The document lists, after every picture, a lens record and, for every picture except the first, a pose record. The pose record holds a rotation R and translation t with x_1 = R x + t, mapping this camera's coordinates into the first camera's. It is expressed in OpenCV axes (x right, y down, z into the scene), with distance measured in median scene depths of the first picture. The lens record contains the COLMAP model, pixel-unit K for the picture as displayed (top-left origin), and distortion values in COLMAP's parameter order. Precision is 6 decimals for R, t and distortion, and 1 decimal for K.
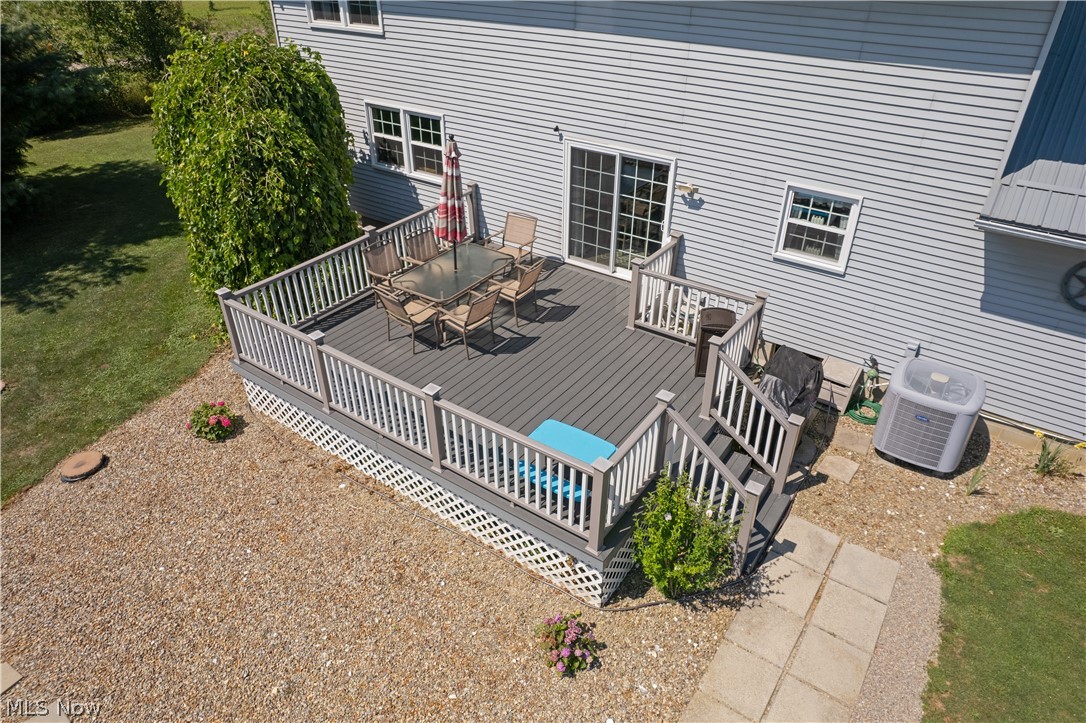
lens RADIAL K [[701.8, 0, 543.0], [0, 701.8, 361.5], [0, 0, 1]] dist [-0.085172, 0.076287]
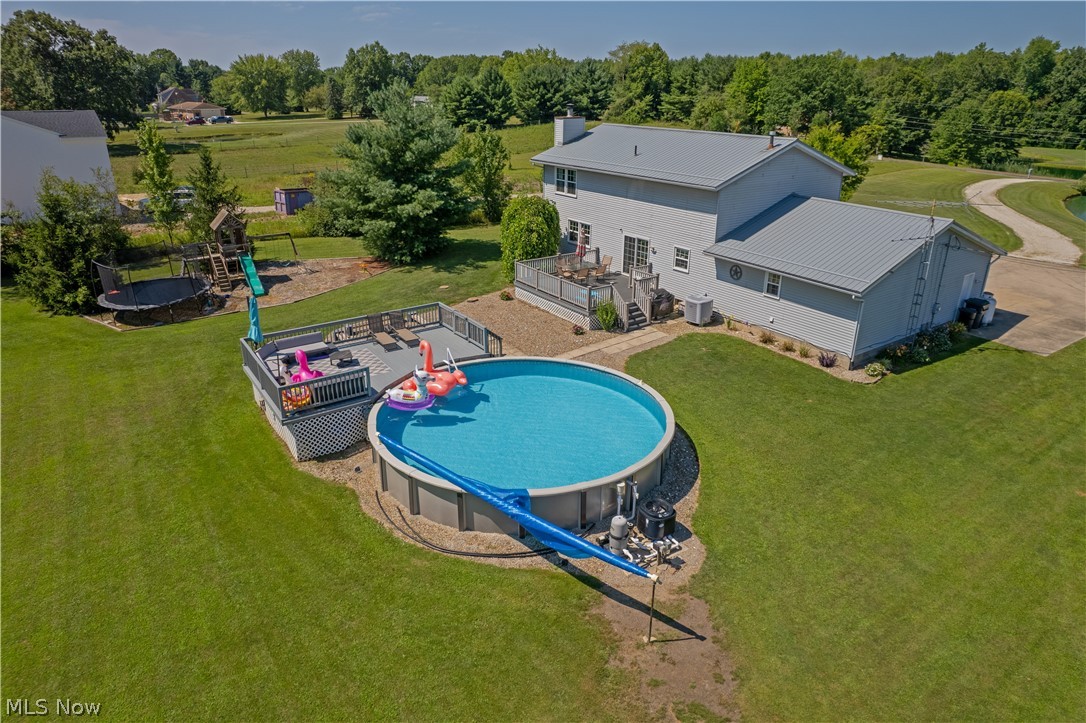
lens RADIAL K [[701.8, 0, 543.0], [0, 701.8, 361.5], [0, 0, 1]] dist [-0.085172, 0.076287]
pose [[0.939056, 0.128288, -0.318929, 0.813154], [-0.188812, 0.967768, -0.166658, 0.883186], [0.287270, 0.216718, 0.933011, -2.030693]]
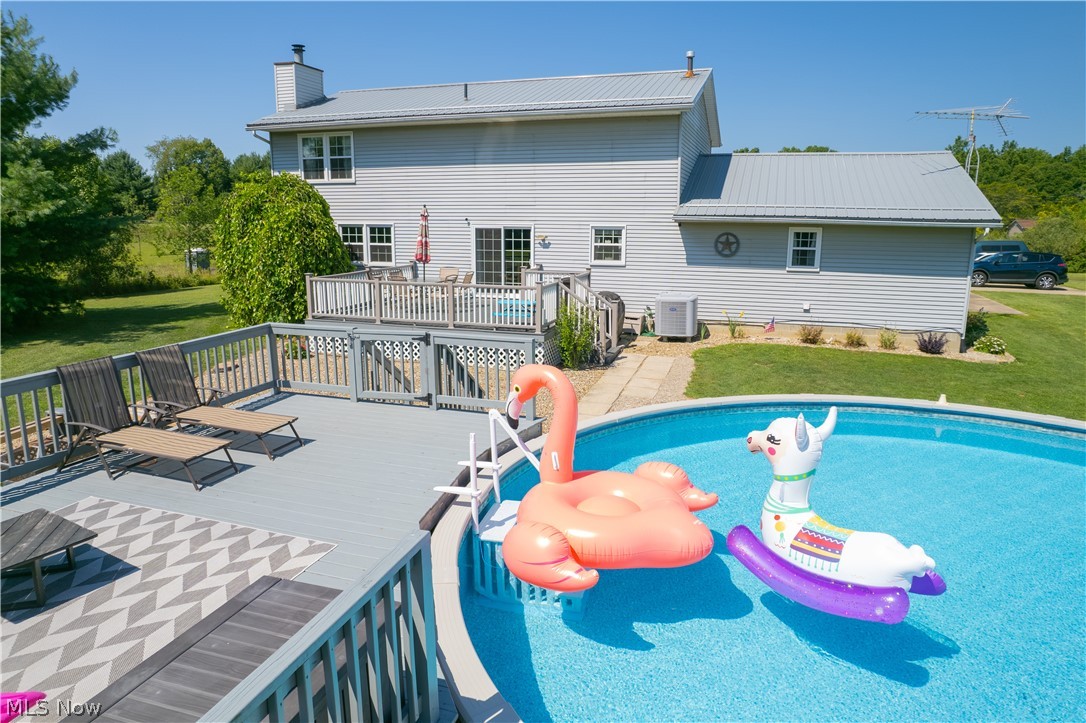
lens RADIAL K [[681.0, 0, 543.0], [0, 681.0, 361.5], [0, 0, 1]] dist [-0.028014, 0.002093]
pose [[0.955417, -0.062091, 0.288657, -0.344895], [0.162199, 0.927284, -0.337396, 0.685615], [-0.246718, 0.369174, 0.896014, -0.552673]]
